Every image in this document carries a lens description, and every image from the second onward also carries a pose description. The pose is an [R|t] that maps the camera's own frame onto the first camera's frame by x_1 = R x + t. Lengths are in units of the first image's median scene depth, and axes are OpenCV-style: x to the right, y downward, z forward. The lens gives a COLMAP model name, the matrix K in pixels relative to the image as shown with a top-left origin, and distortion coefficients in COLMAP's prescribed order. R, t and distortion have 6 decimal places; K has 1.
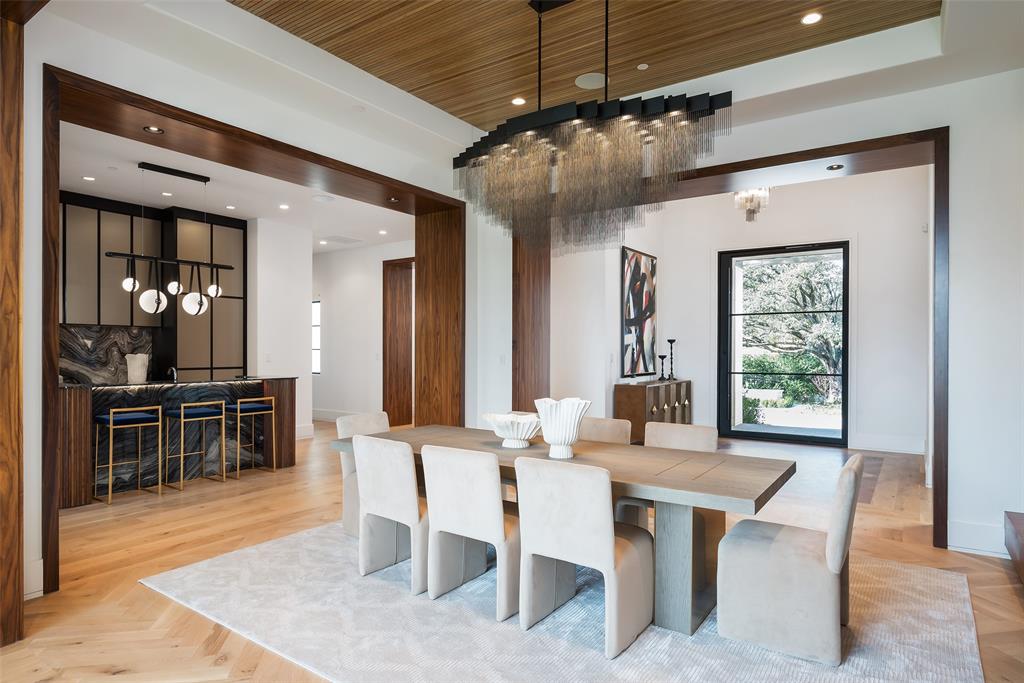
lens RADIAL K [[579.3, 0, 511.8], [0, 579.3, 349.3], [0, 0, 1]] dist [0.003780, 0.000348]
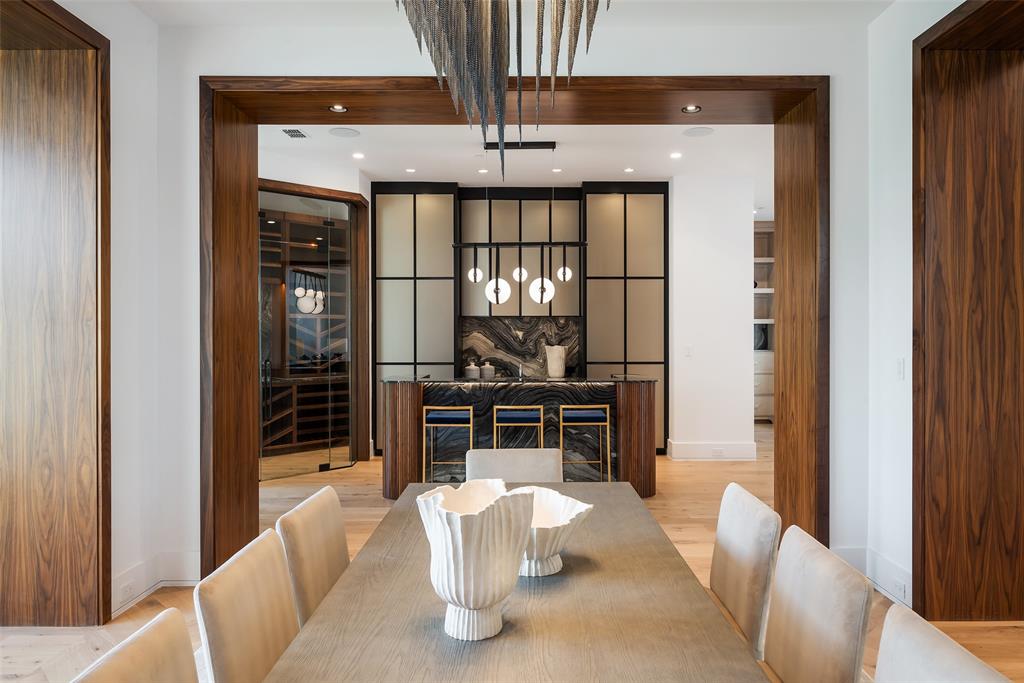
lens RADIAL K [[673.5, 0, 512.8], [0, 673.5, 332.4], [0, 0, 1]] dist [-0.008108, 0.000746]
pose [[0.579396, -0.005597, -0.815027, 0.234201], [0.003585, 0.999984, -0.004318, -0.010539], [0.815038, -0.000420, 0.579407, 0.358590]]
